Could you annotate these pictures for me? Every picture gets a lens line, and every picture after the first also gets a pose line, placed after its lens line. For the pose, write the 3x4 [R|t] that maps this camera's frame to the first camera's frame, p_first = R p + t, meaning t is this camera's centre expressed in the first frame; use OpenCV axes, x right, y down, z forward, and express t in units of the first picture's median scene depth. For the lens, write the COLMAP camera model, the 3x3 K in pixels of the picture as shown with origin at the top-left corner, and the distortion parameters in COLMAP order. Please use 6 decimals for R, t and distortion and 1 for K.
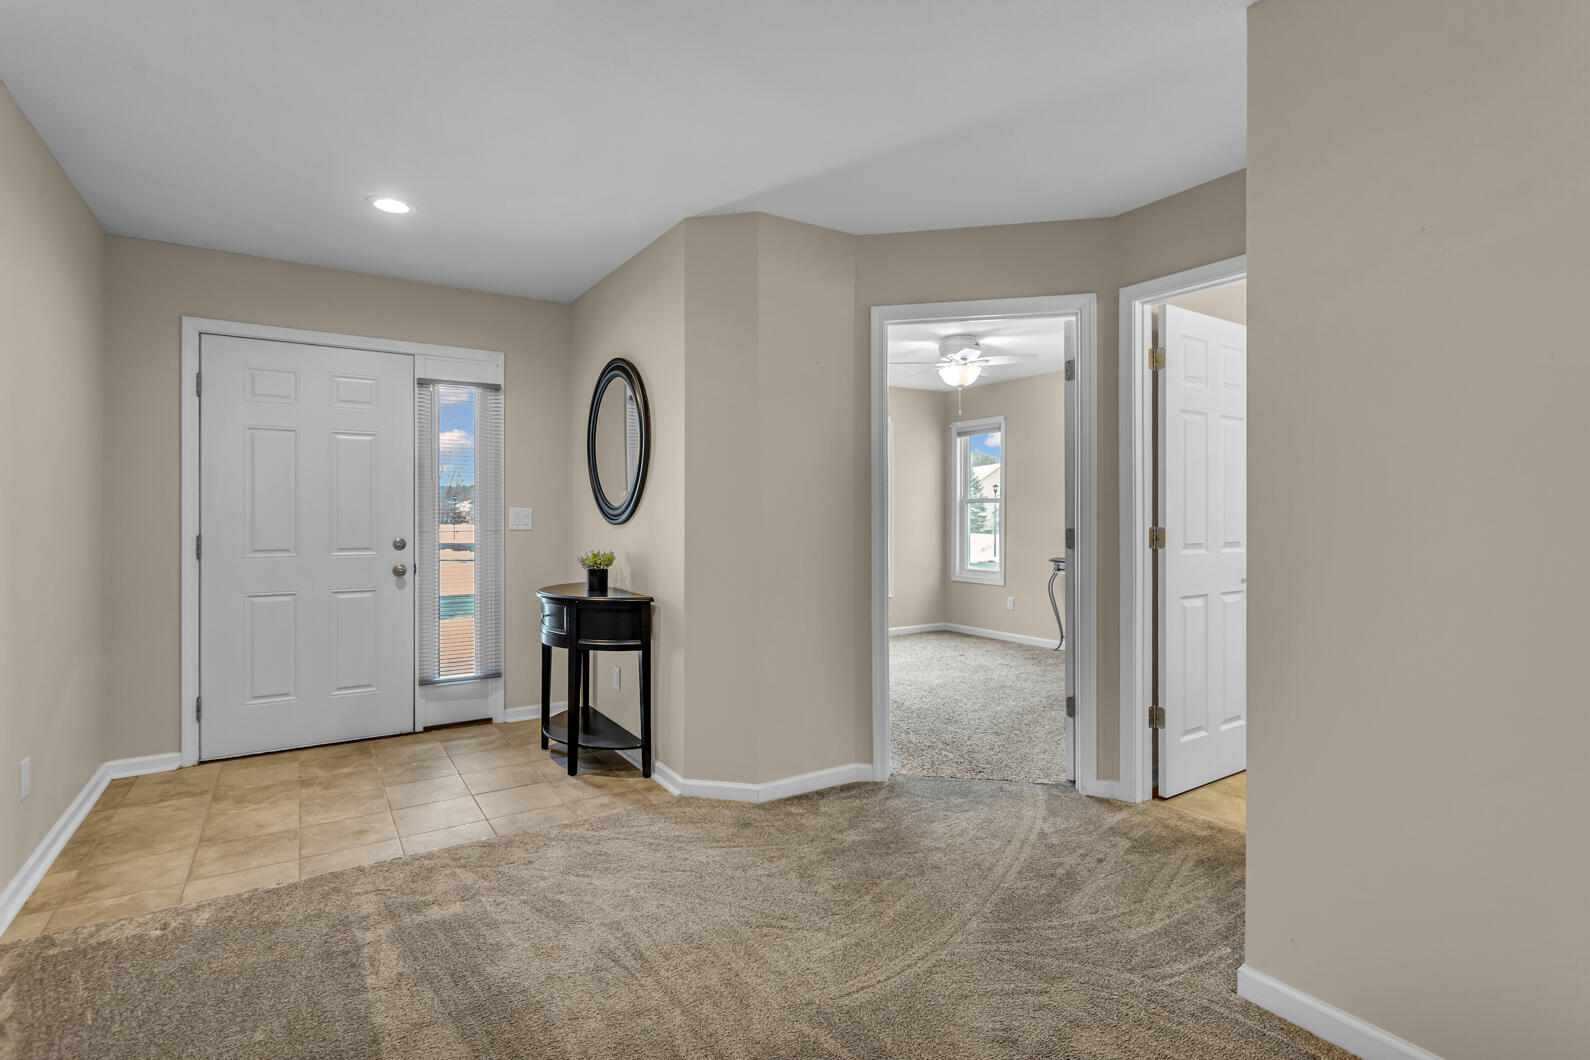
lens RADIAL K [[757.0, 0, 786.0], [0, 757.0, 520.8], [0, 0, 1]] dist [0.007247, -0.001109]
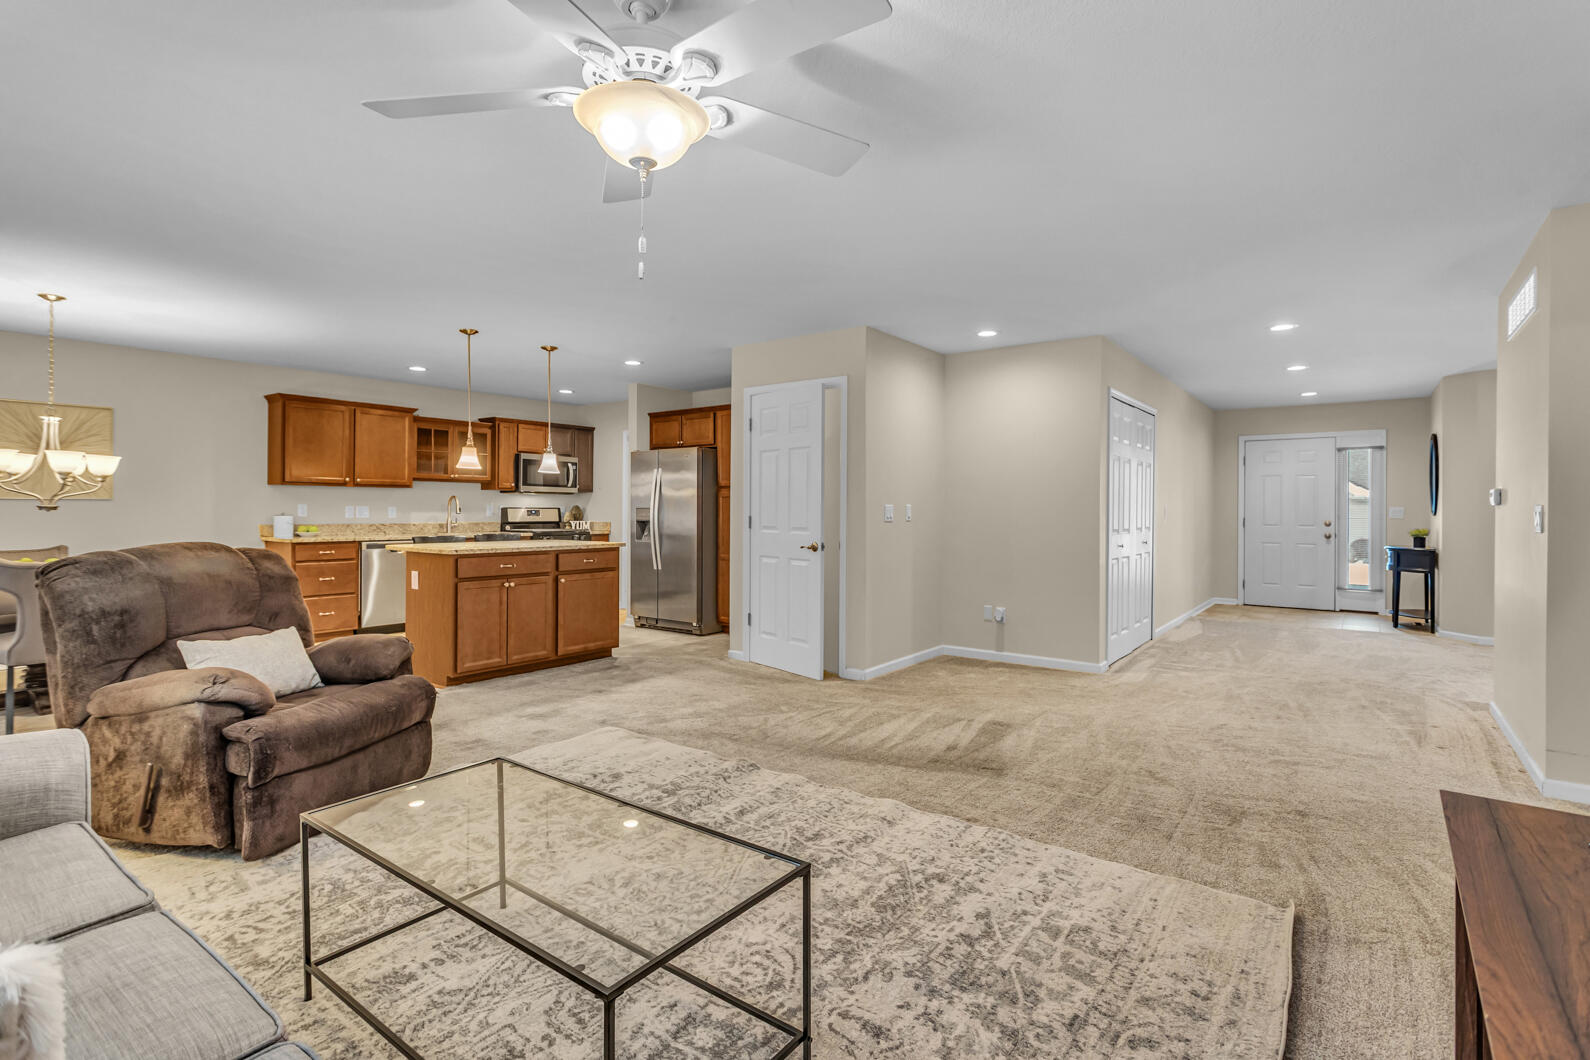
lens RADIAL K [[757.0, 0, 783.5], [0, 757.0, 517.5], [0, 0, 1]] dist [0.007247, -0.001109]
pose [[0.347570, 0.009165, -0.937609, 1.101581], [0.001317, 0.999946, 0.010262, -0.015031], [0.937653, -0.004802, 0.347539, -1.365791]]
